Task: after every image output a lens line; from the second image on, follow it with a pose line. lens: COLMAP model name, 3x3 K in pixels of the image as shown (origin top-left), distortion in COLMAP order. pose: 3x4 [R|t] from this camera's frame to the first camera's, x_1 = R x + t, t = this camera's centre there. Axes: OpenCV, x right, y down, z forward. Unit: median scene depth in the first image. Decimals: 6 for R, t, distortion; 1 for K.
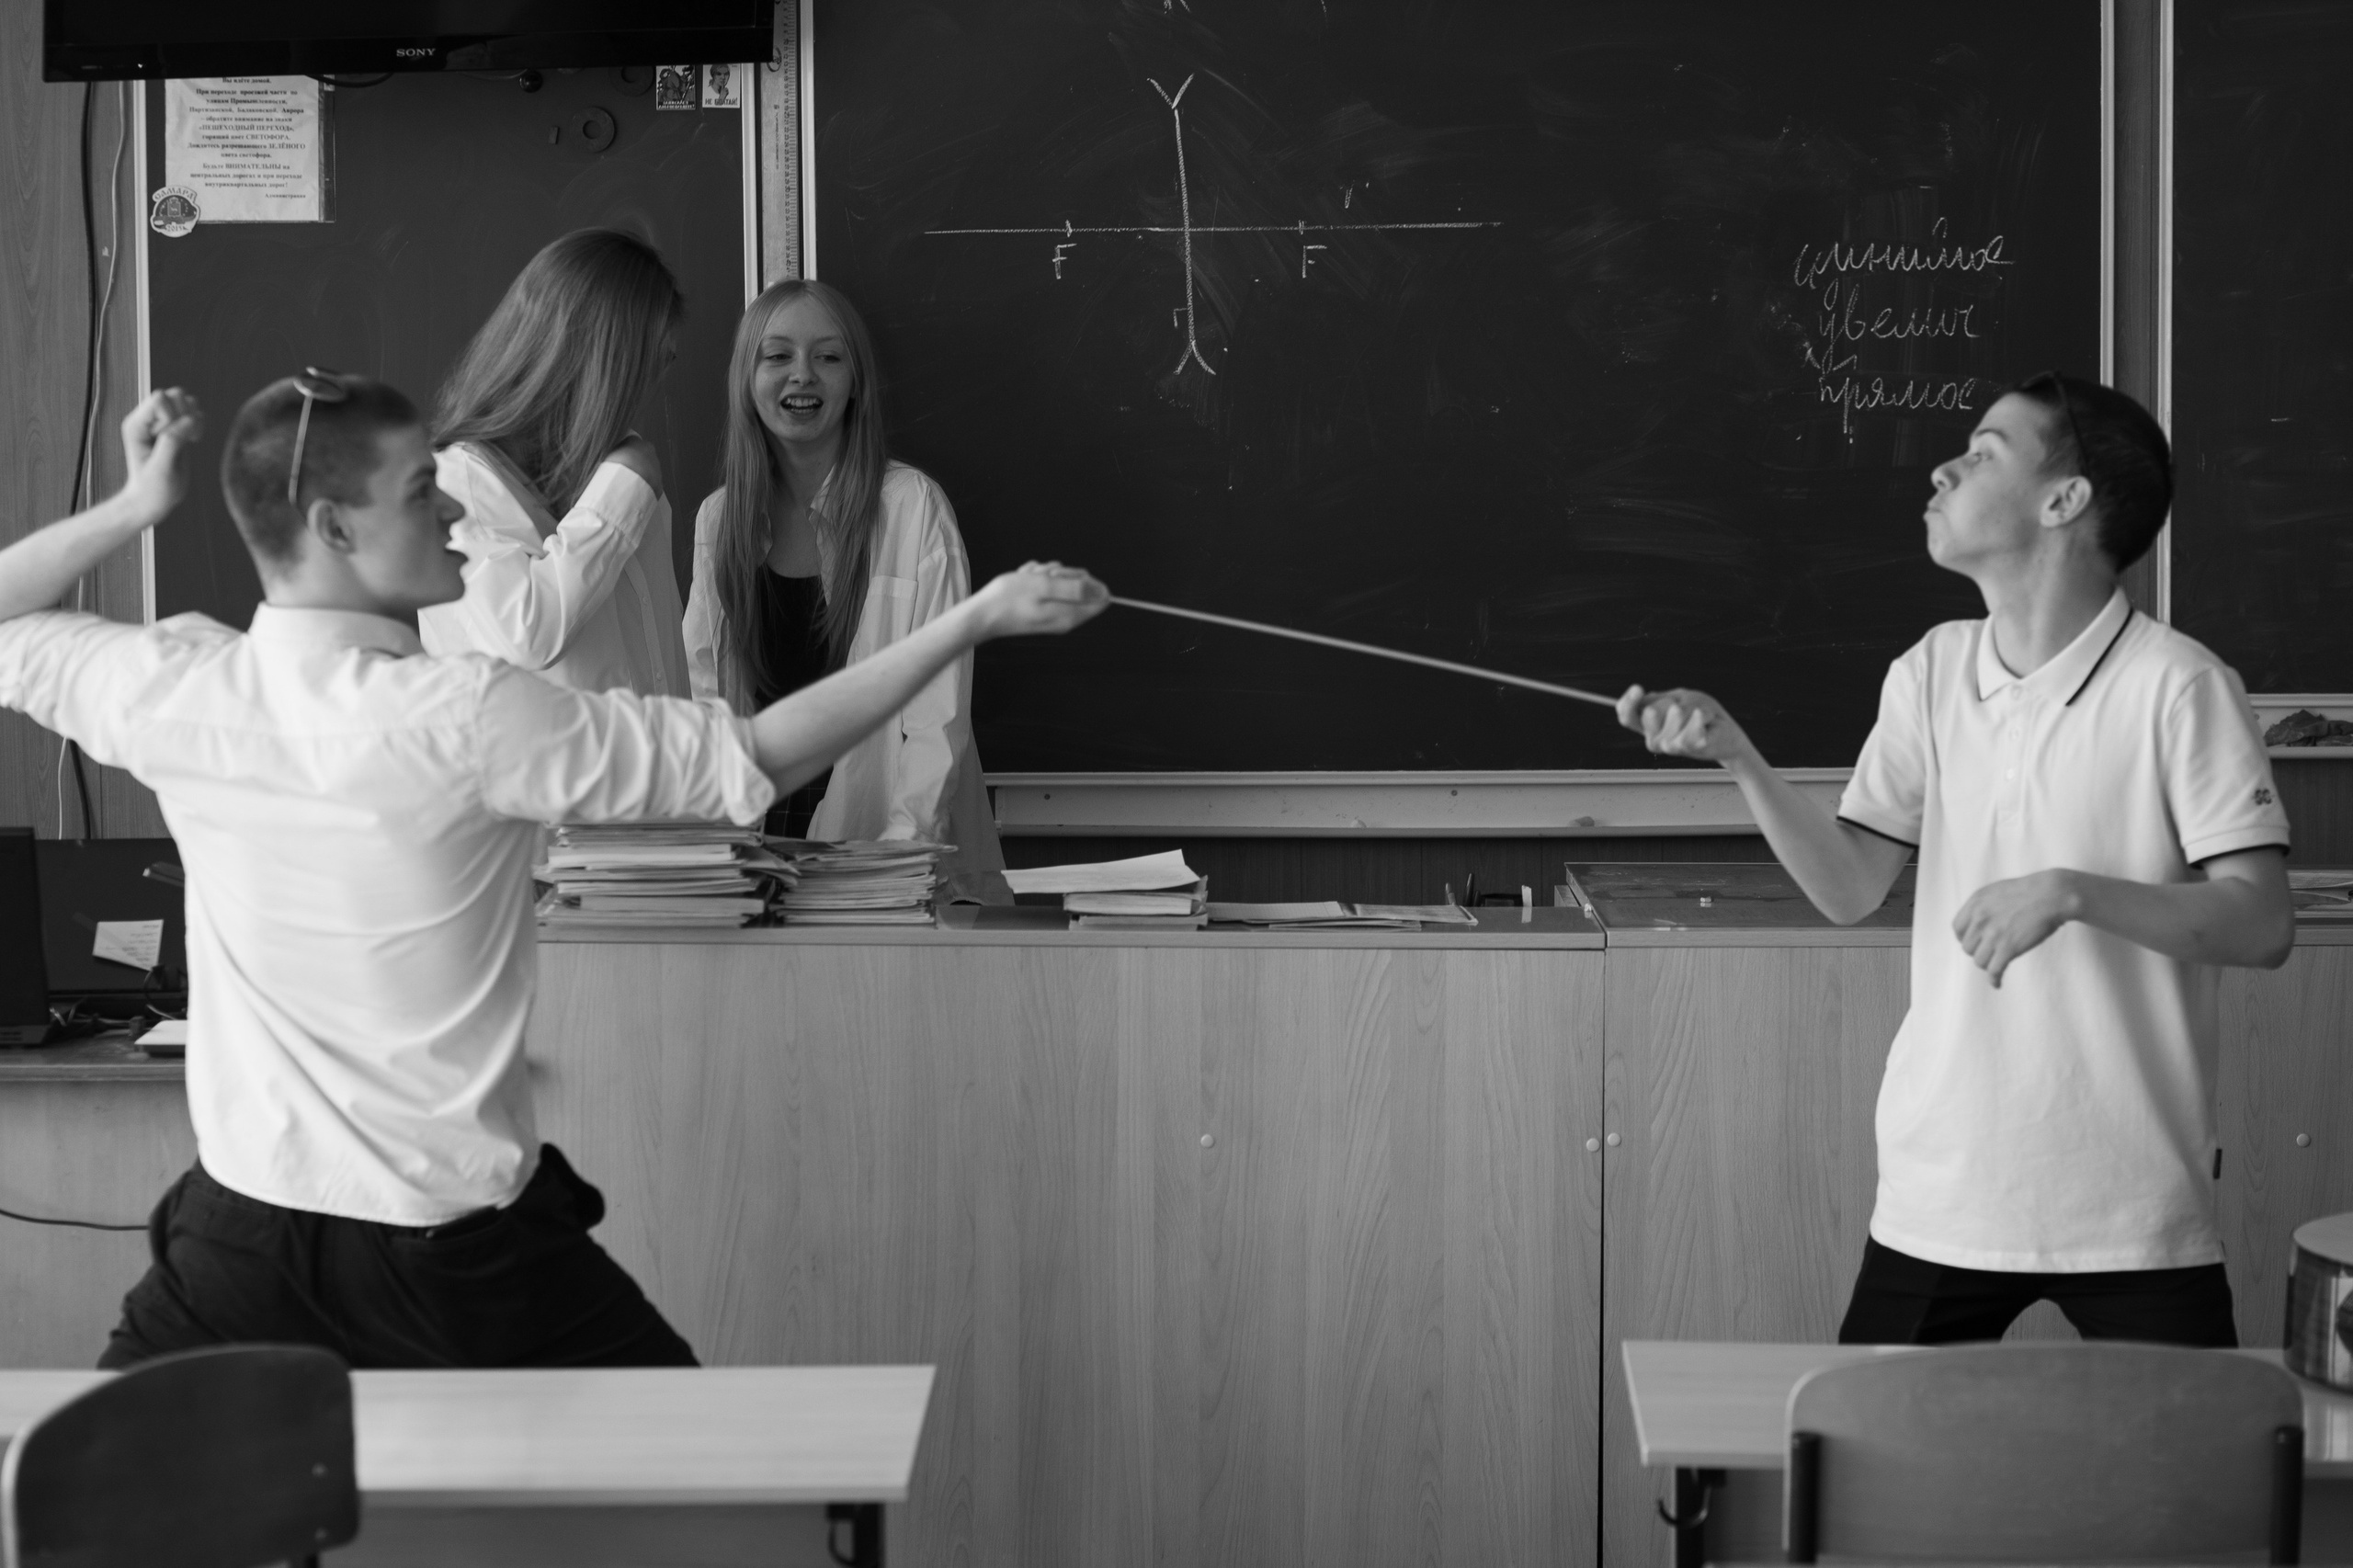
lens RADIAL K [[5838.5, 0, 1103.1], [0, 5838.5, 700.9], [0, 0, 1]] dist [0.059990, 0.000000]
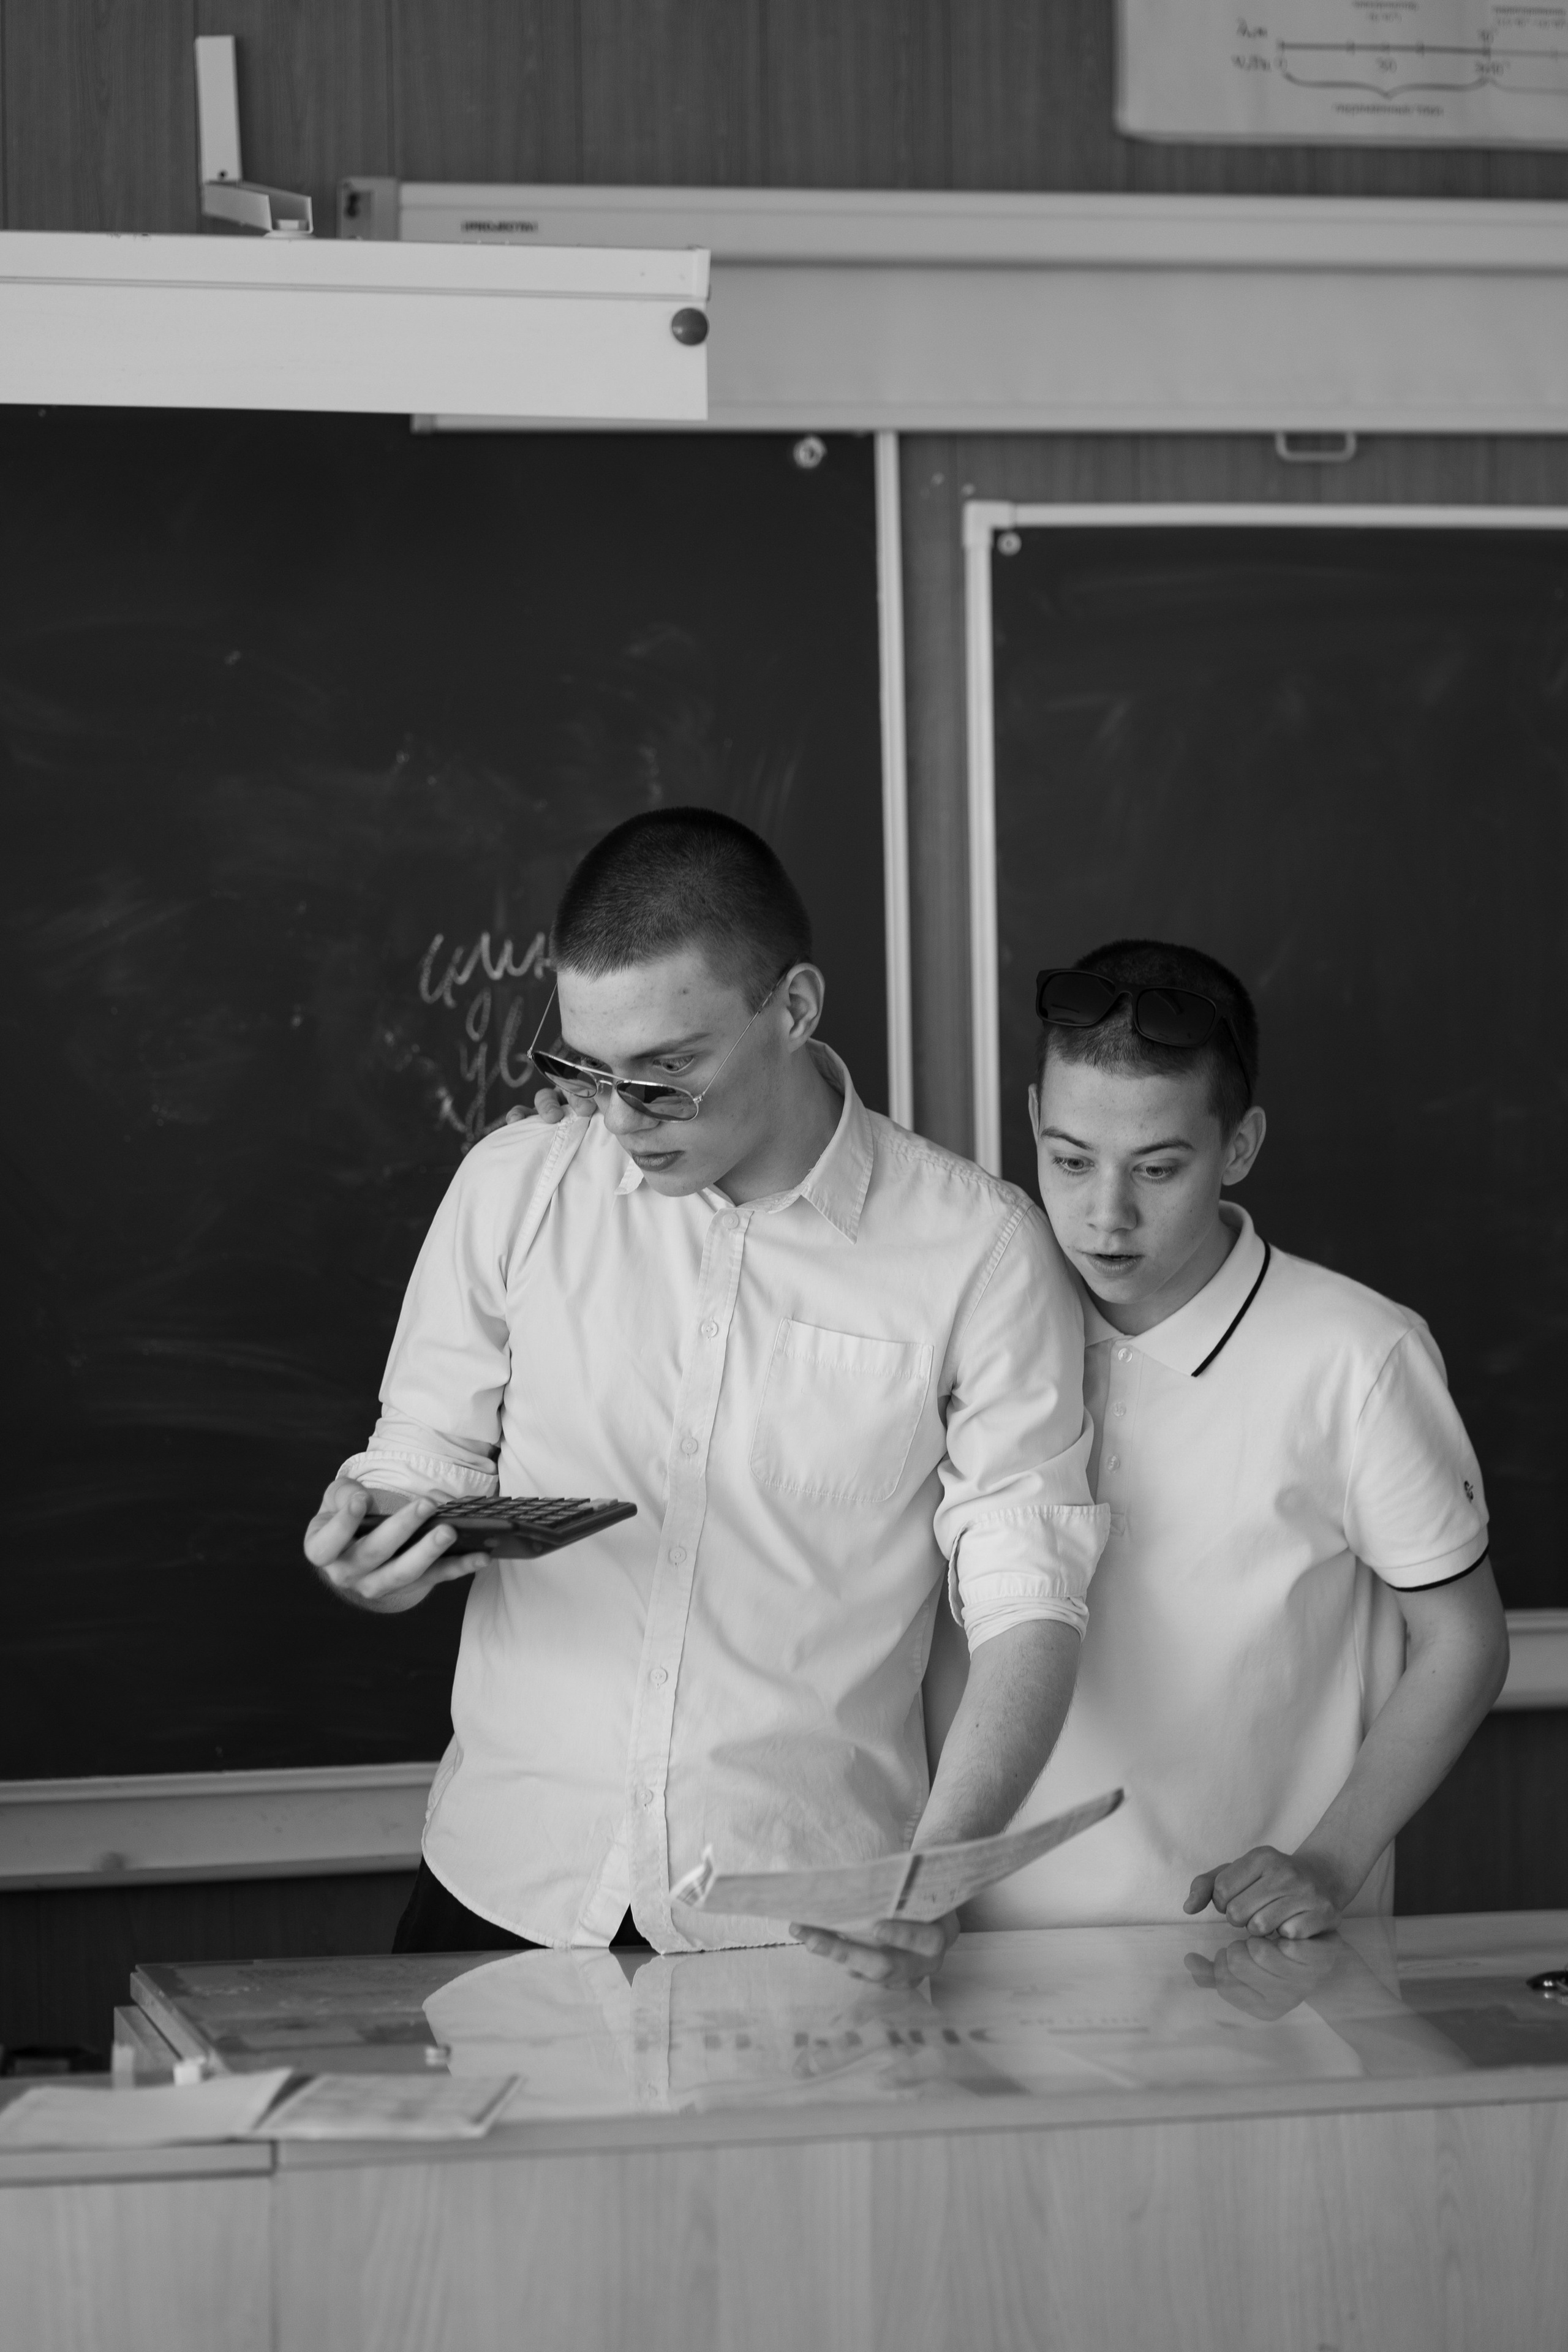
lens RADIAL K [[5836.1, 0, 790.1], [0, 5836.1, 1193.1], [0, 0, 1]] dist [0.059990, 0.000000]
pose [[0.971029, -0.011891, 0.238664, 0.005611], [0.028586, 0.997369, -0.066614, -0.007015], [-0.237244, 0.071507, 0.968815, 0.390501]]
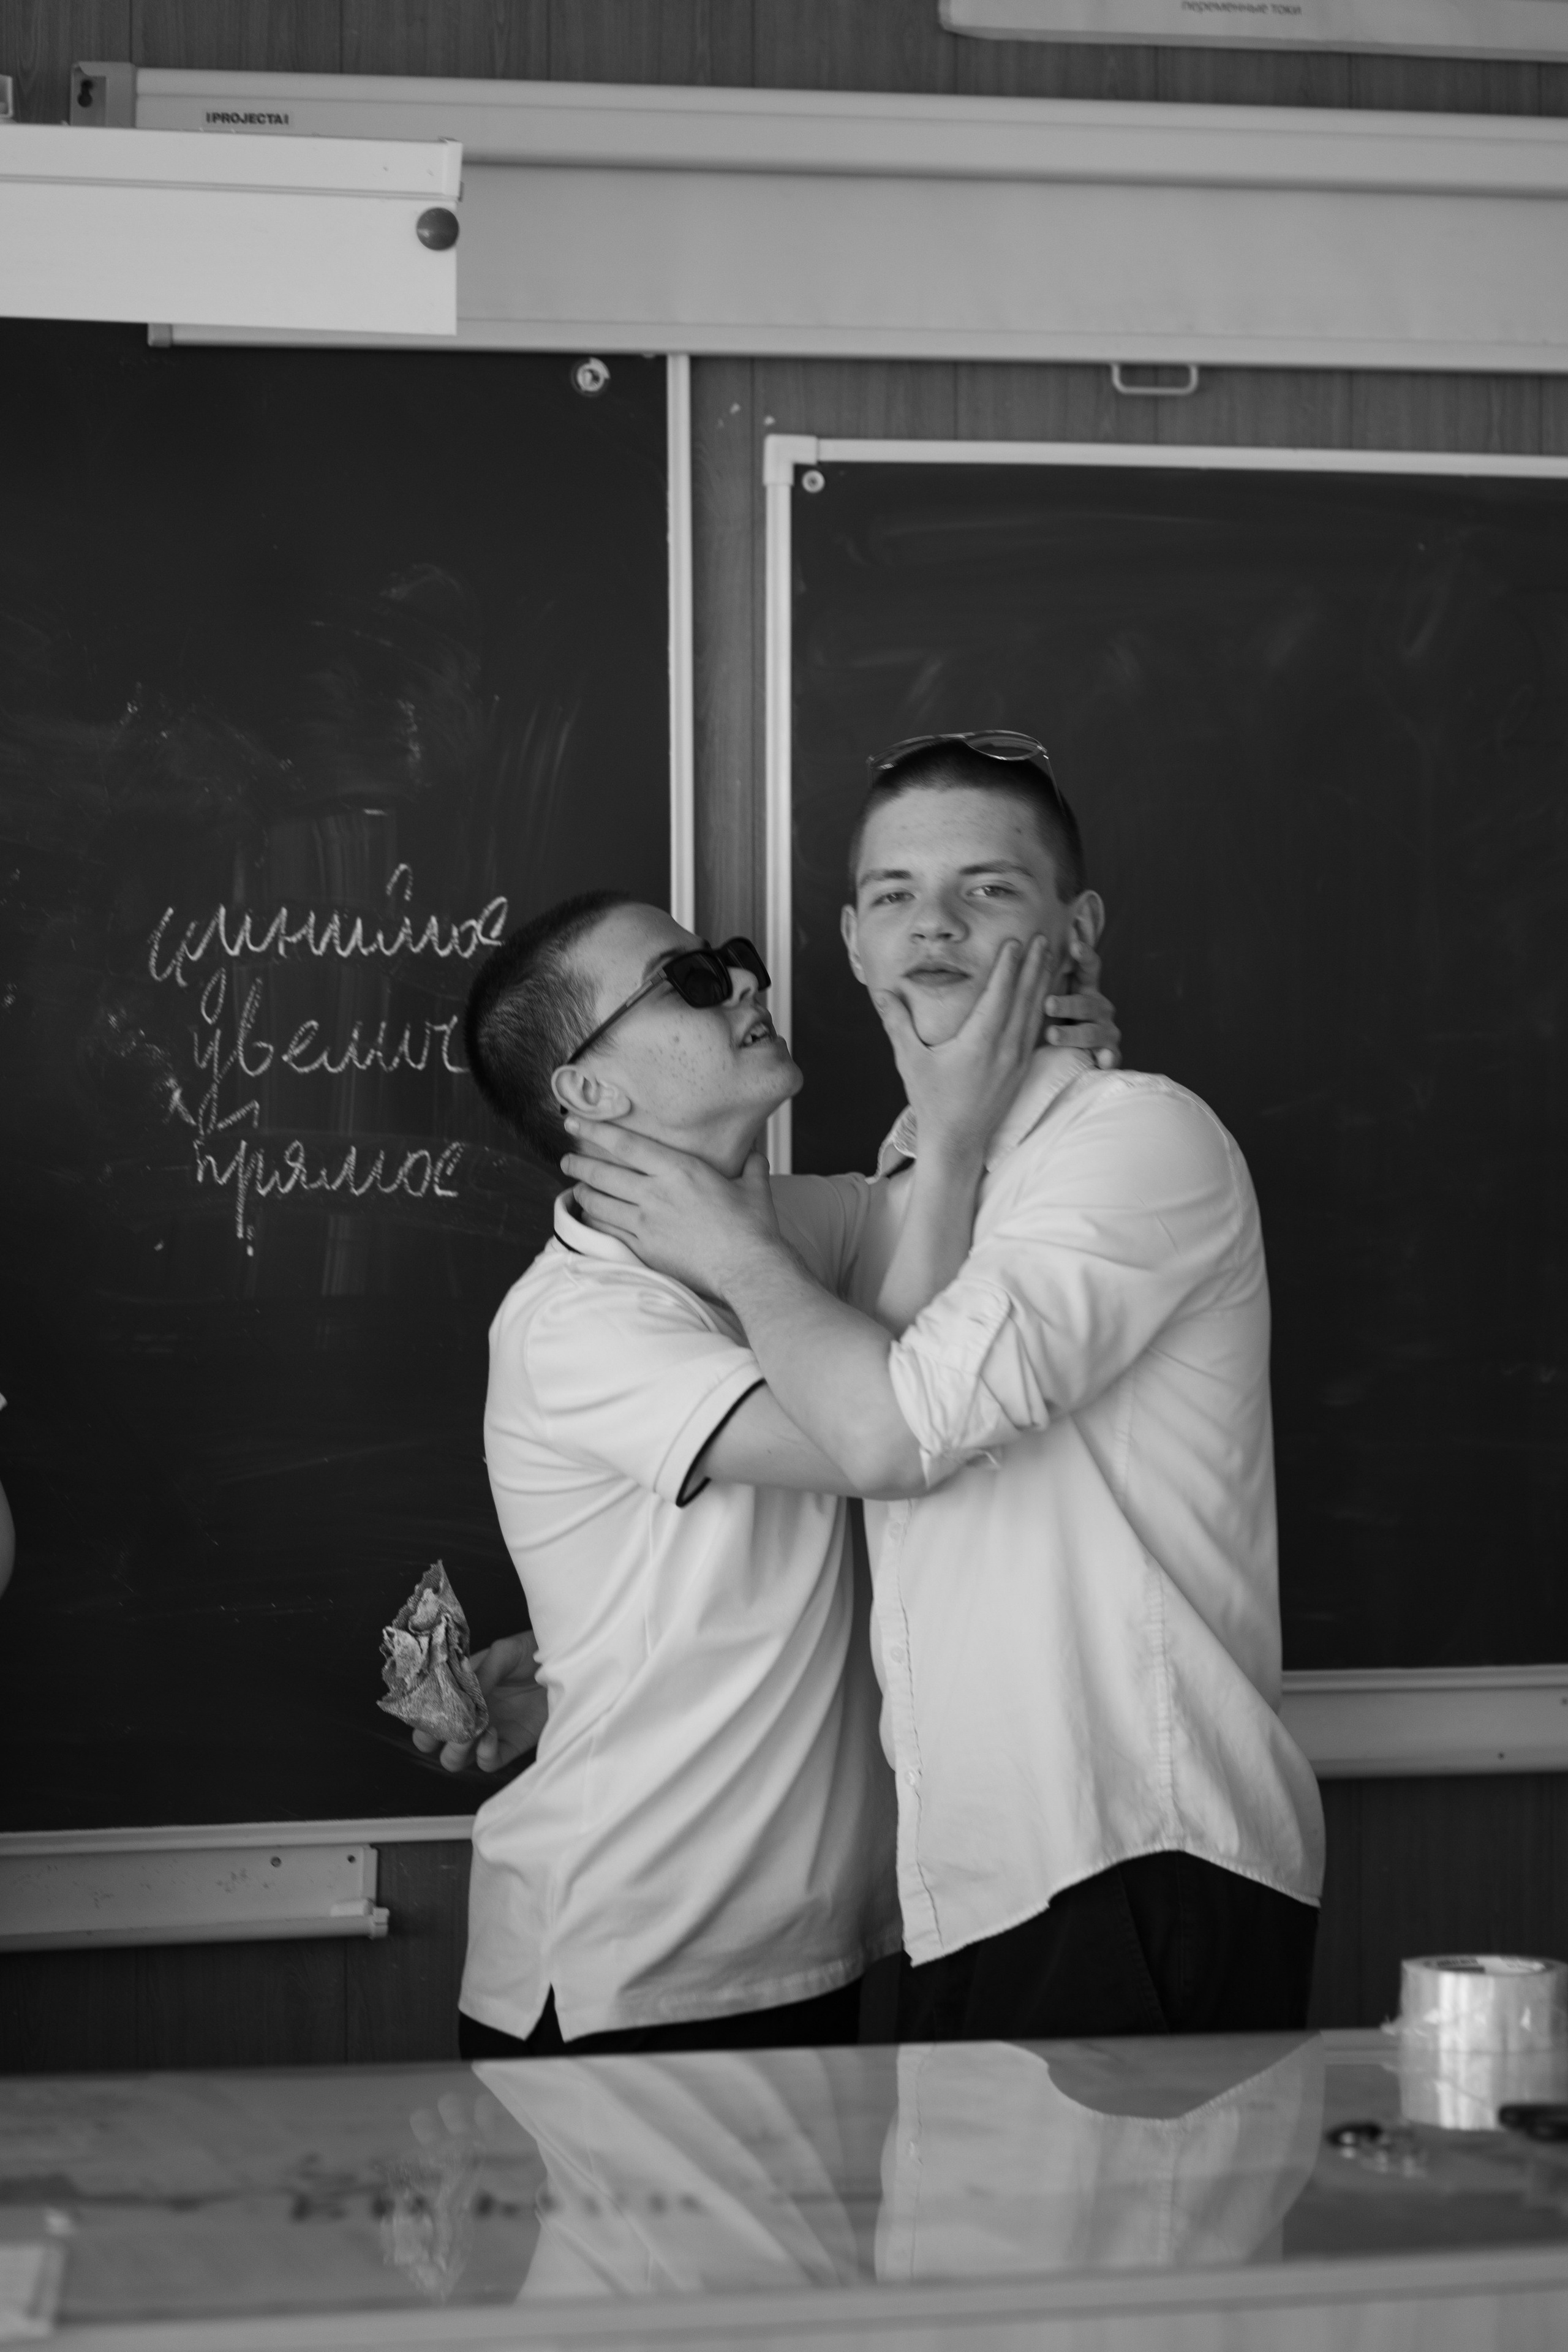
lens RADIAL K [[5836.1, 0, 774.5], [0, 5836.1, 1169.4], [0, 0, 1]] dist [0.059990, 0.000000]
pose [[0.967988, 0.000339, 0.250997, 0.035372], [0.015331, 0.998052, -0.060476, -0.017755], [-0.250528, 0.062388, 0.966097, 0.450224]]
